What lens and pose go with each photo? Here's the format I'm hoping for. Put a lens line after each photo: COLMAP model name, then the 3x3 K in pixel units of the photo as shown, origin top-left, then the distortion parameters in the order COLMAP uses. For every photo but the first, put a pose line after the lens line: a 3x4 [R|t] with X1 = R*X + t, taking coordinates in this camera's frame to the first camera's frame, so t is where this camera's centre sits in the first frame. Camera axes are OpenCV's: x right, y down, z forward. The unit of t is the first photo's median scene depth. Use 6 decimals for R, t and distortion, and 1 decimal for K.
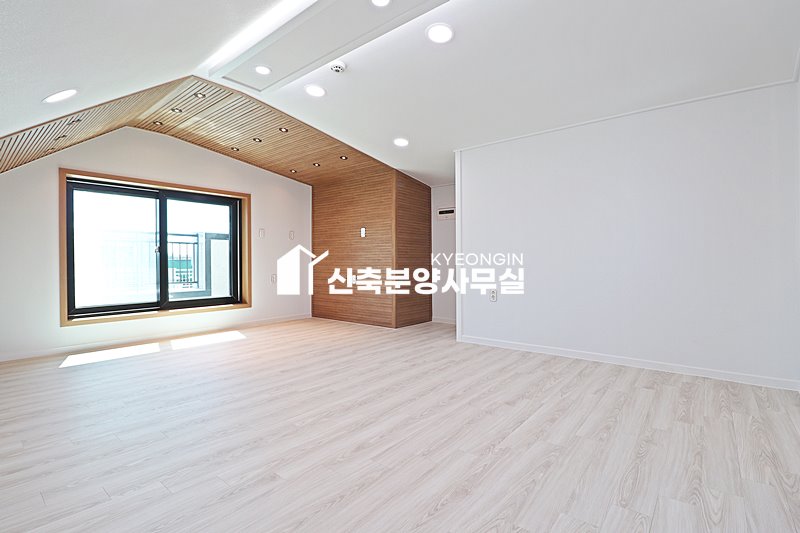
lens RADIAL K [[369.4, 0, 402.4], [0, 369.4, 265.4], [0, 0, 1]] dist [-0.005360, -0.010855]
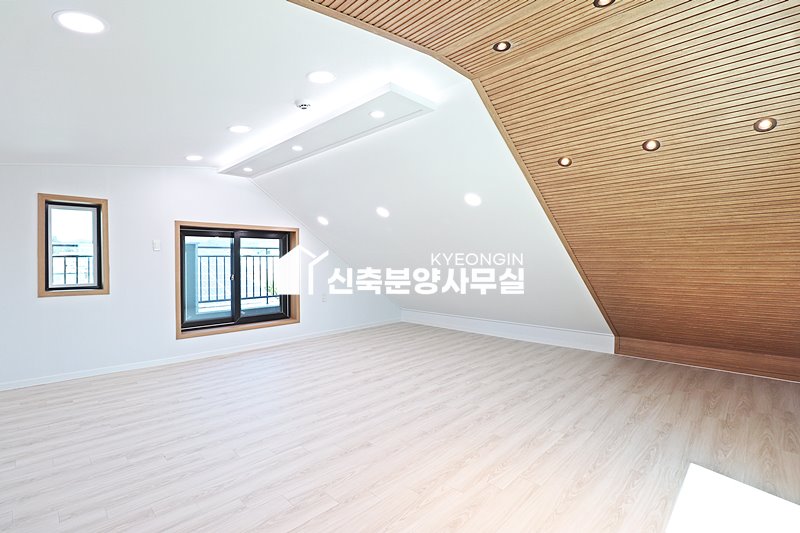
lens RADIAL K [[369.4, 0, 407.8], [0, 369.4, 259.5], [0, 0, 1]] dist [-0.005360, -0.010855]
pose [[-0.996454, 0.011446, 0.083354, -0.667125], [0.012578, 0.999836, 0.013066, -0.170818], [-0.083191, 0.014069, -0.996434, 2.477011]]
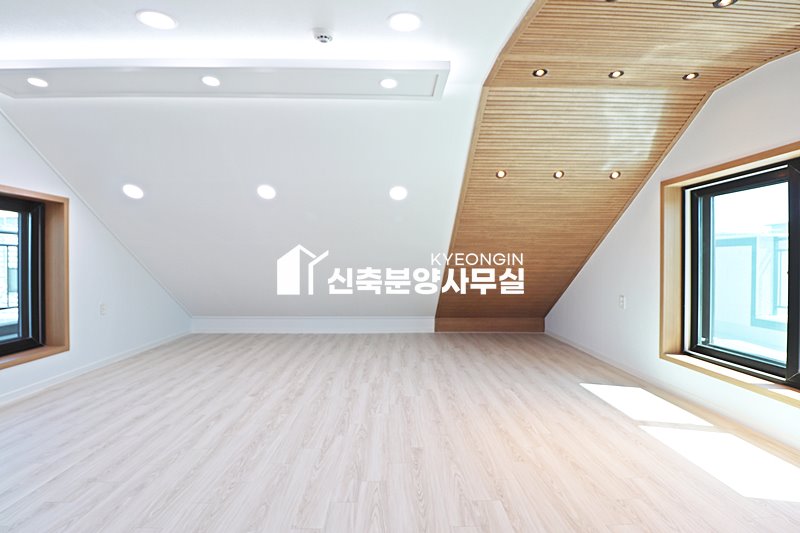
lens RADIAL K [[369.4, 0, 399.9], [0, 369.4, 264.6], [0, 0, 1]] dist [-0.005360, -0.010855]
pose [[-0.756250, 0.008678, -0.654225, 0.241440], [-0.009023, 0.999679, 0.023690, -0.128859], [0.654220, 0.023818, -0.755929, 2.106406]]
